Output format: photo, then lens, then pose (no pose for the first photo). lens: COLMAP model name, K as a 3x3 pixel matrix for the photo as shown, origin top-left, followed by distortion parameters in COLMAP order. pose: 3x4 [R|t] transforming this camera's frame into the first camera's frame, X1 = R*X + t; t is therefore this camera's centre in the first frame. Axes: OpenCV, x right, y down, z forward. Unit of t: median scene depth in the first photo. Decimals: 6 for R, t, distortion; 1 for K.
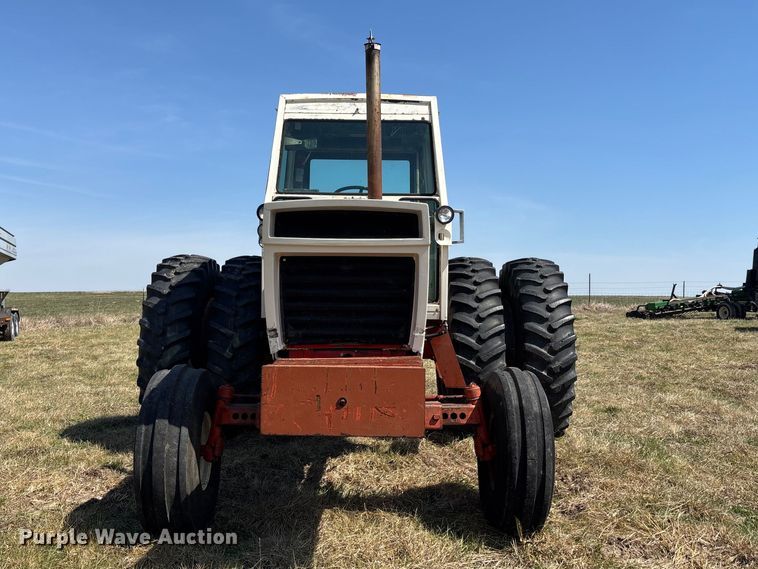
lens RADIAL K [[673.0, 0, 368.0], [0, 673.0, 273.6], [0, 0, 1]] dist [0.067766, -0.003972]
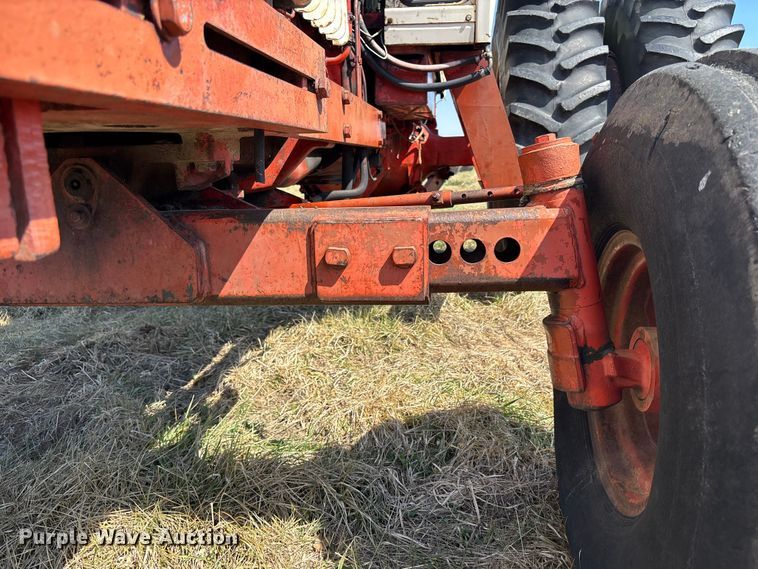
lens RADIAL K [[578.3, 0, 395.0], [0, 578.3, 285.9], [0, 0, 1]] dist [0.026932, -0.001552]
pose [[0.995716, -0.008137, -0.092107, 0.079016], [0.031724, 0.965720, 0.257640, 0.110979], [0.086853, -0.259459, 0.961841, 0.523788]]
